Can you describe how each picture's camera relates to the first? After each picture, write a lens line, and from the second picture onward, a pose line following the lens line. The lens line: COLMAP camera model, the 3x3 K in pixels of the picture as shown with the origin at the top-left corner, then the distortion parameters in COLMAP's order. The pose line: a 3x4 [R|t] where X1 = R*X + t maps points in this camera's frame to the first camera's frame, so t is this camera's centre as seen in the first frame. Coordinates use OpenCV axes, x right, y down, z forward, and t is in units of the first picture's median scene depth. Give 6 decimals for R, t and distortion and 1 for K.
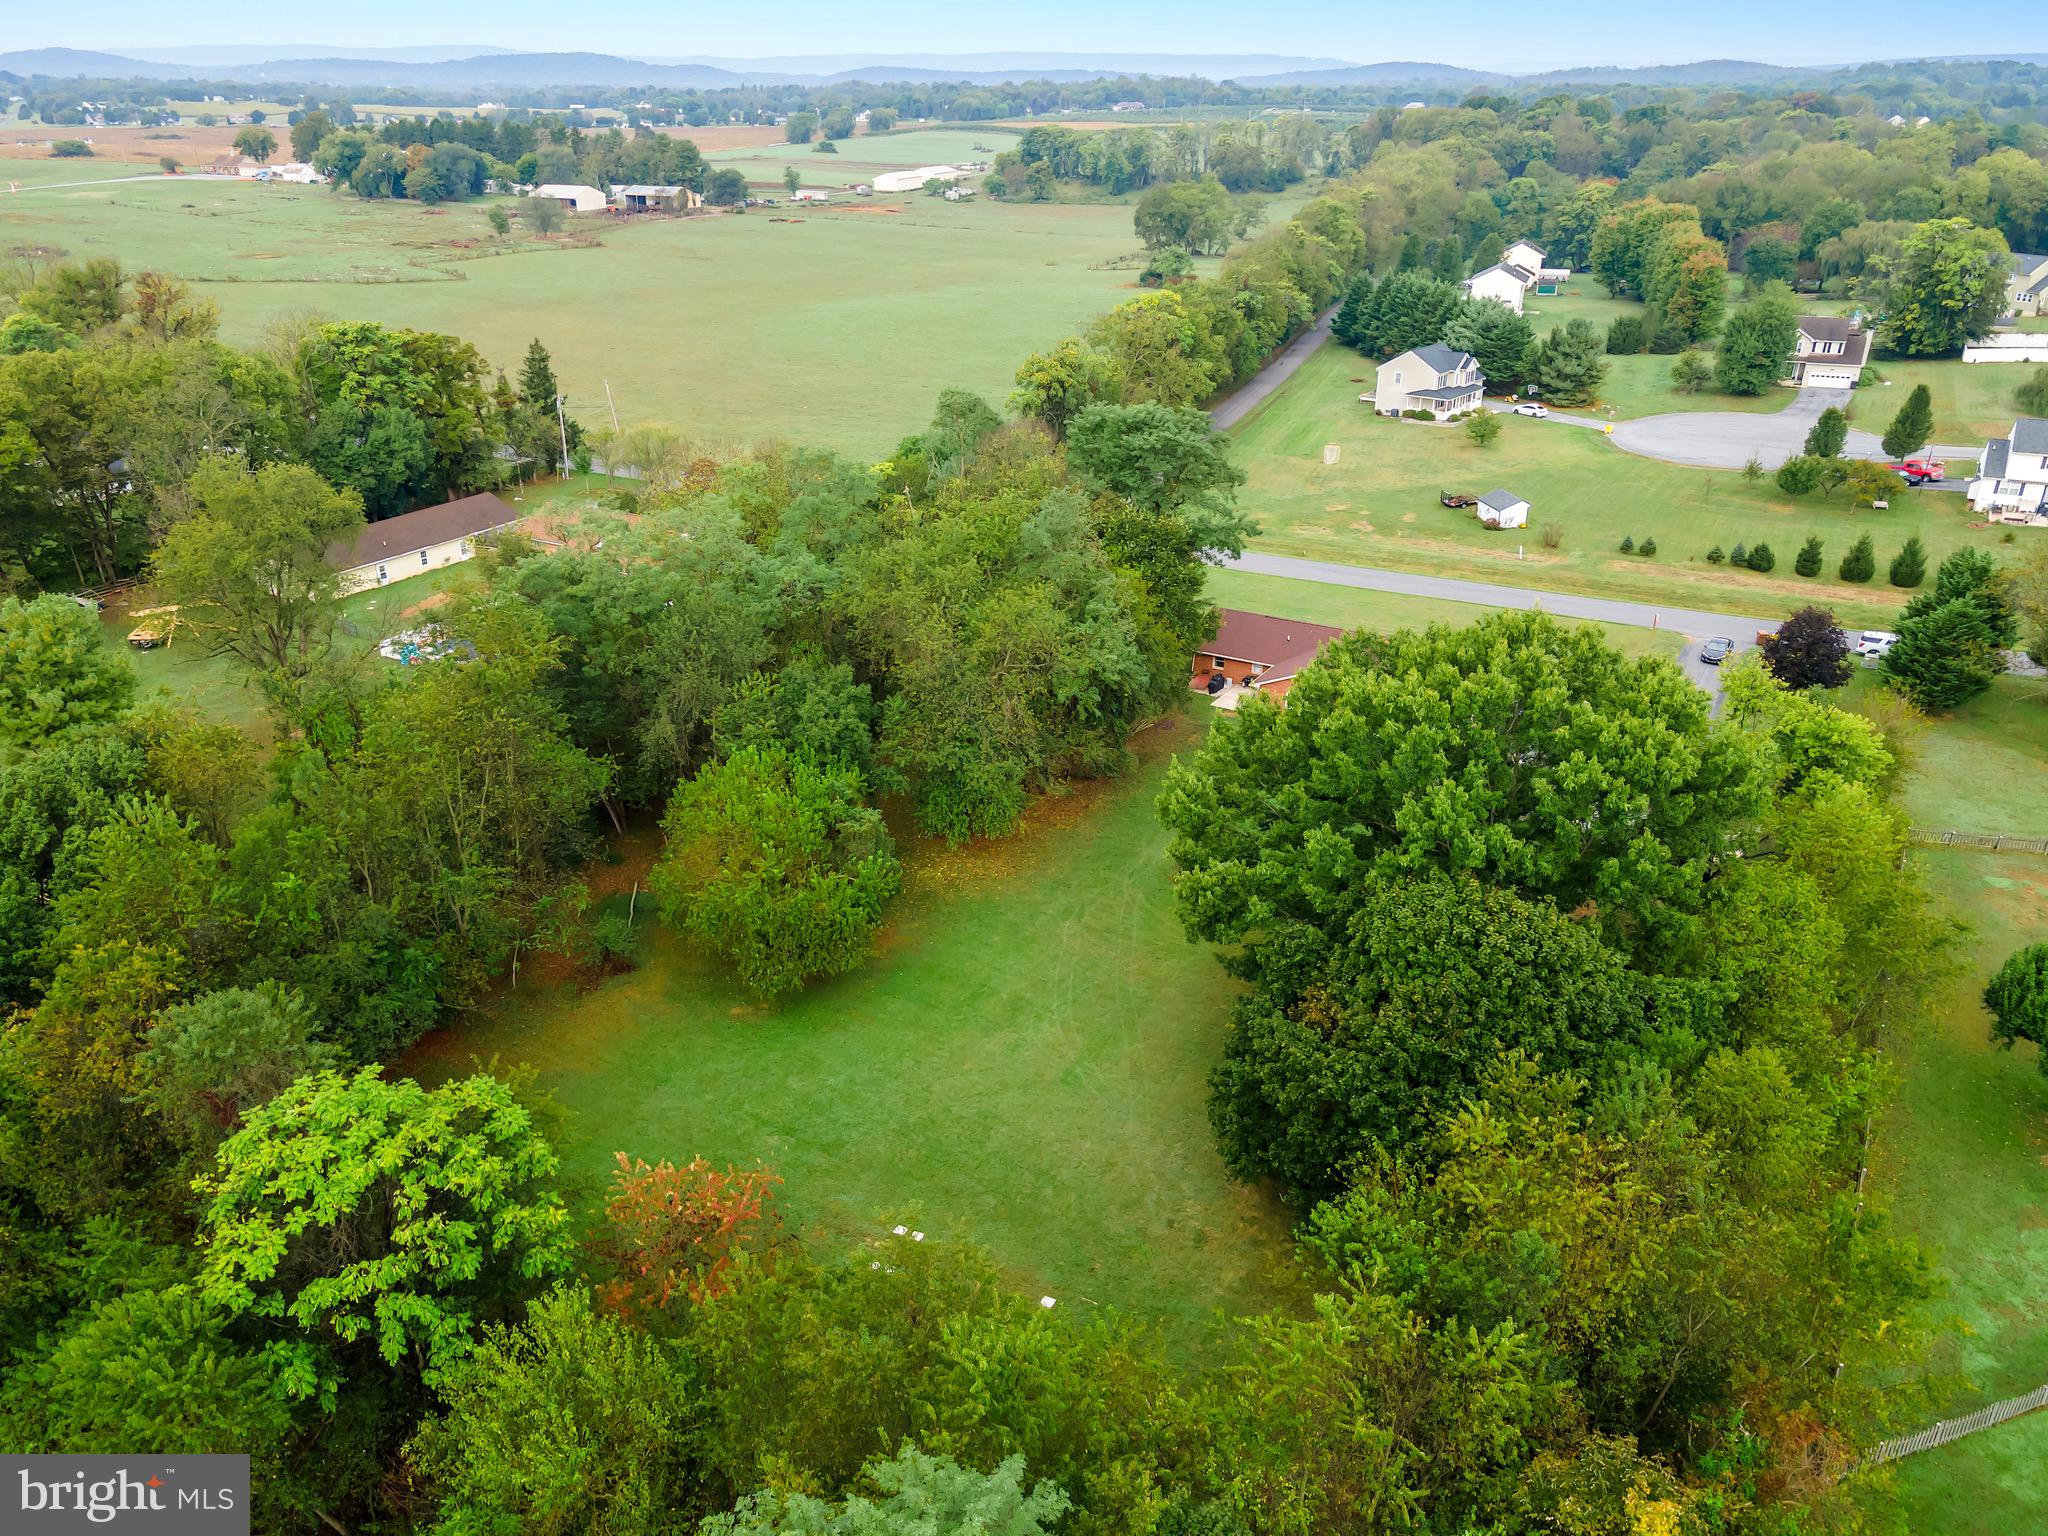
lens RADIAL K [[1479.5, 0, 1024.5], [0, 1479.5, 776.7], [0, 0, 1]] dist [0.029807, 0.020855]
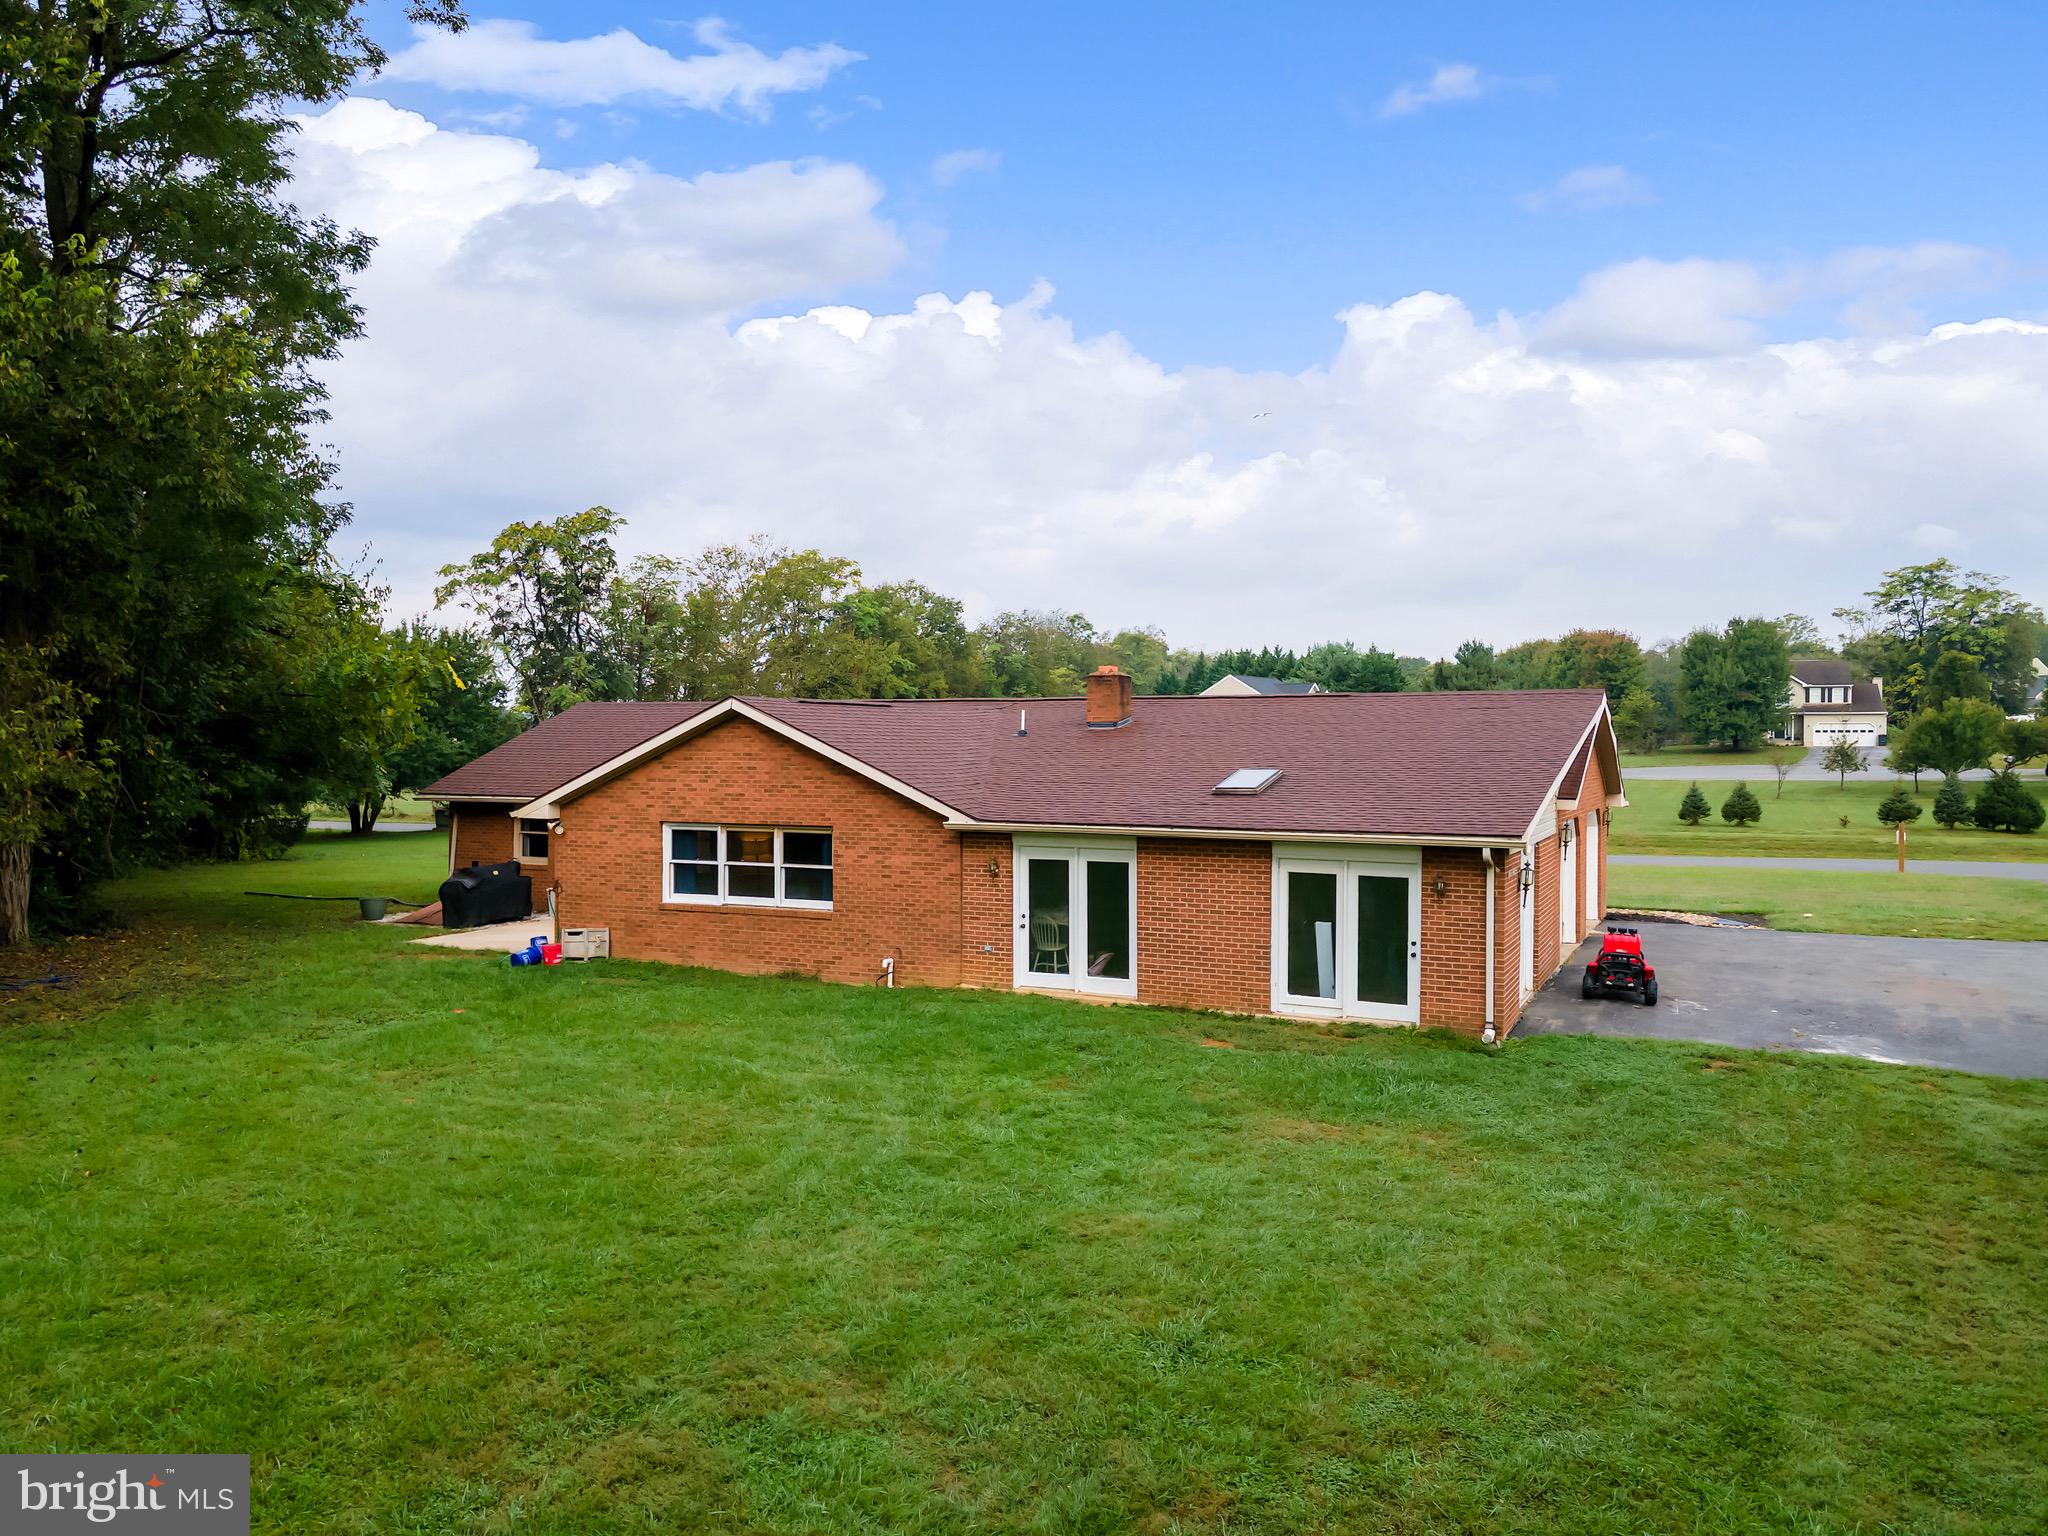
lens RADIAL K [[1479.5, 0, 1023.2], [0, 1479.5, 763.8], [0, 0, 1]] dist [0.029807, 0.020855]
pose [[0.996594, 0.006524, 0.082208, 0.112990], [0.027577, 0.913113, -0.406773, 0.013243], [-0.077719, 0.407655, 0.909823, 0.427003]]
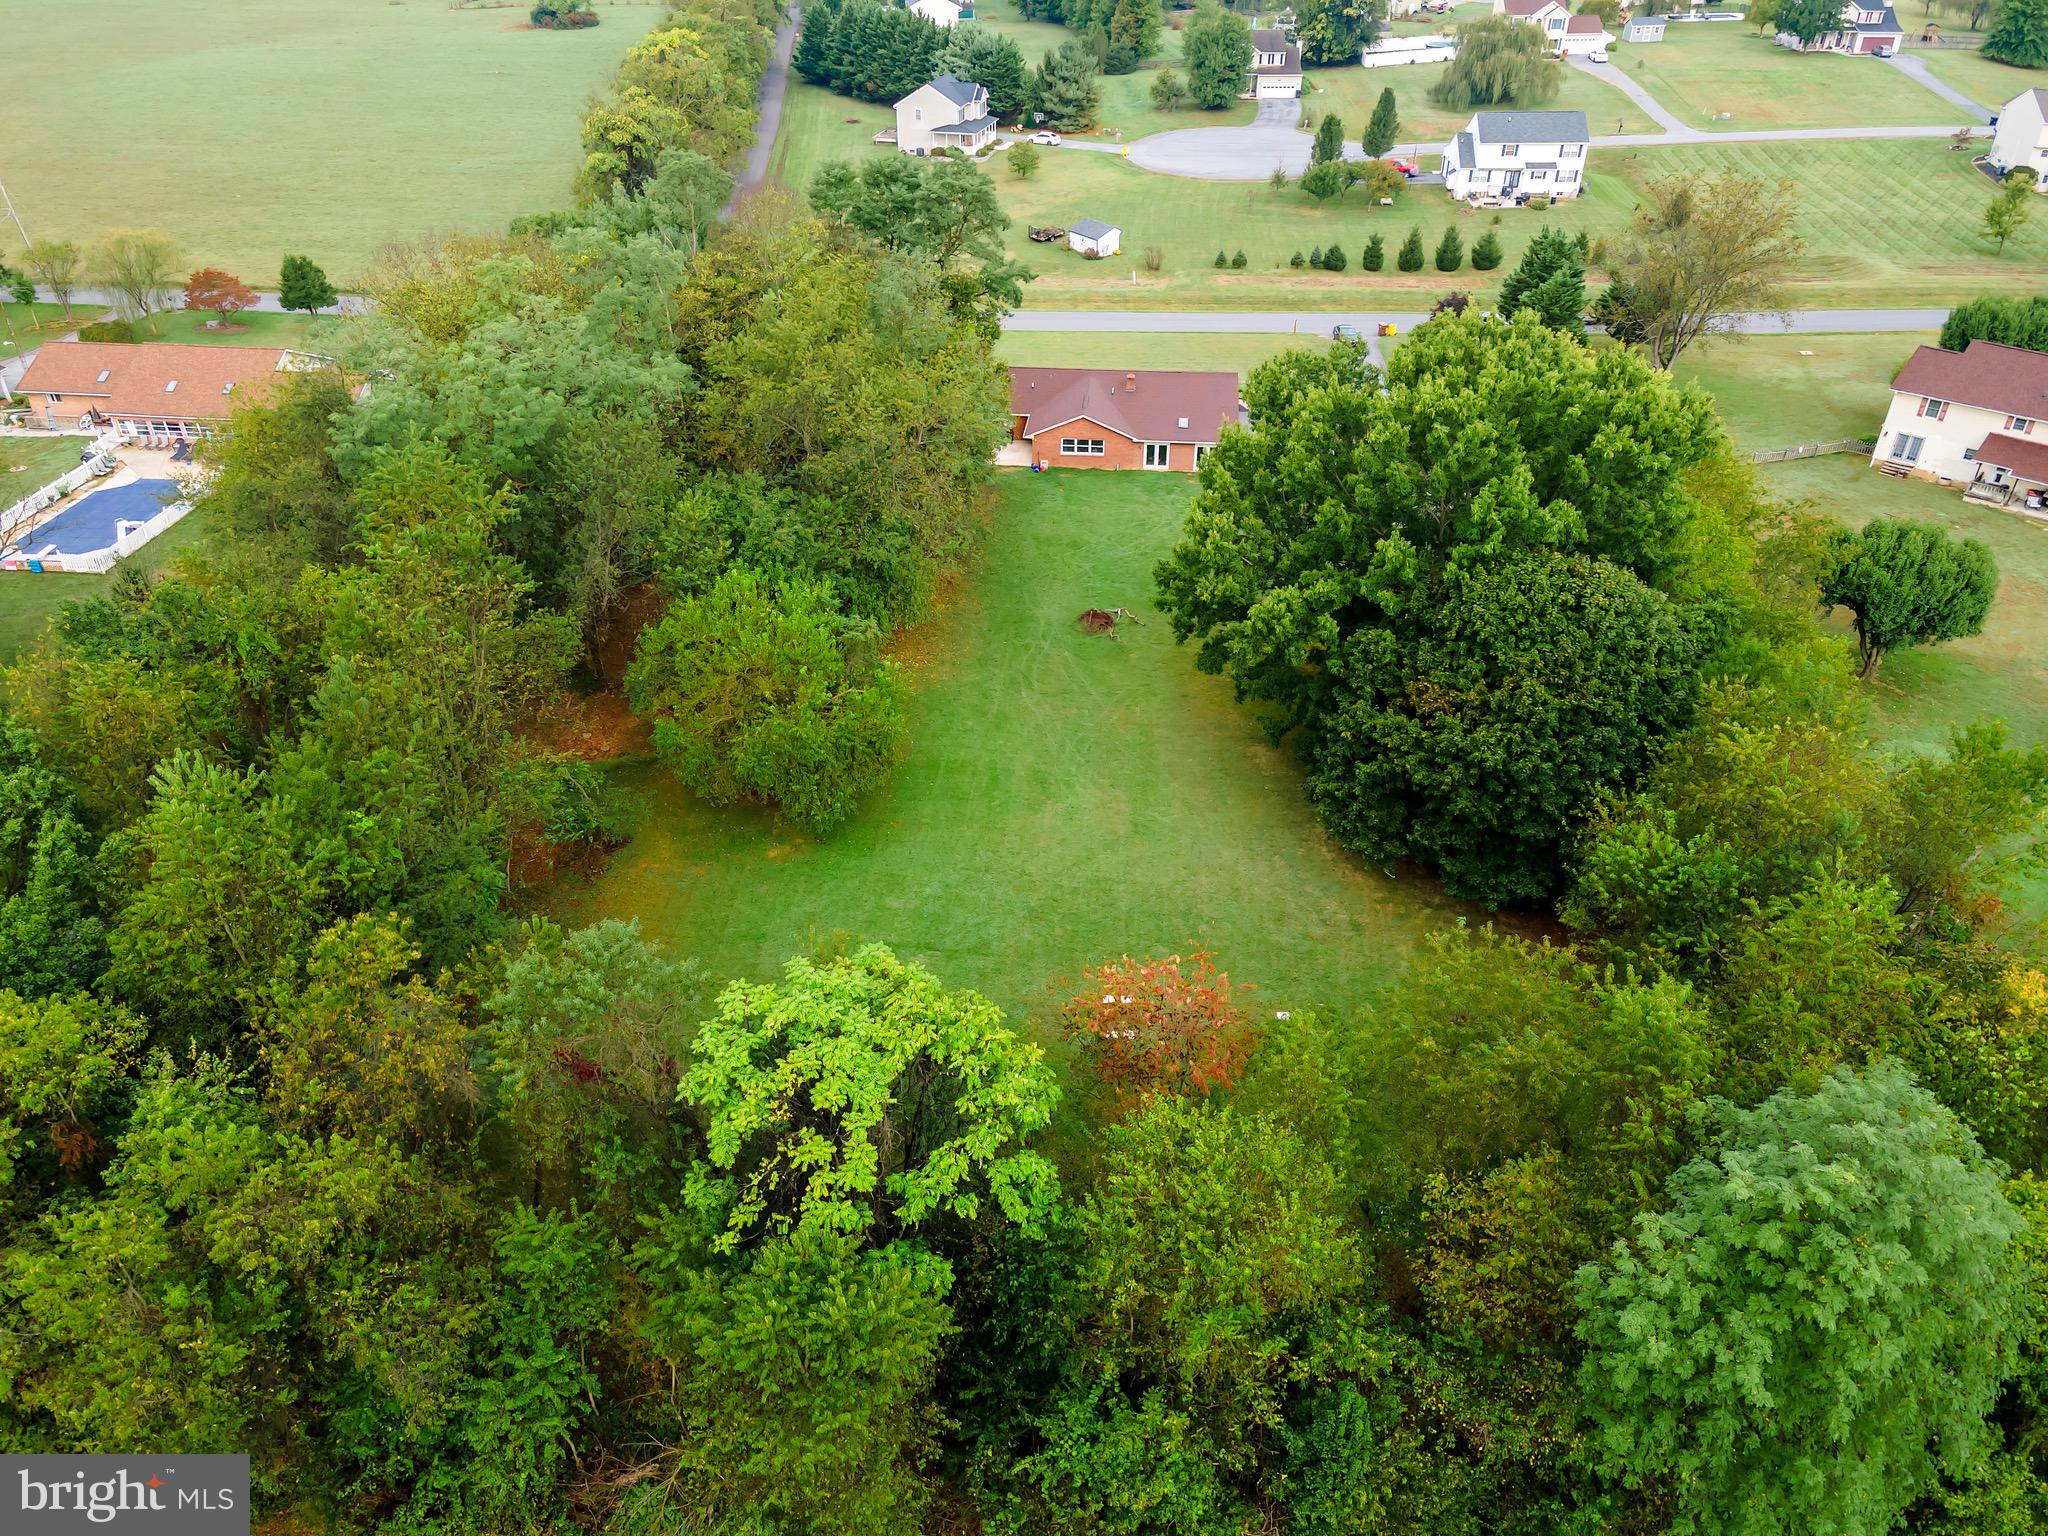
lens RADIAL K [[1479.5, 0, 1019.9], [0, 1479.5, 761.8], [0, 0, 1]] dist [0.029807, 0.020855]
pose [[0.903087, -0.230166, 0.362572, -0.144573], [0.177039, 0.968704, 0.173984, -0.012797], [-0.391270, -0.092933, 0.915572, 0.032281]]
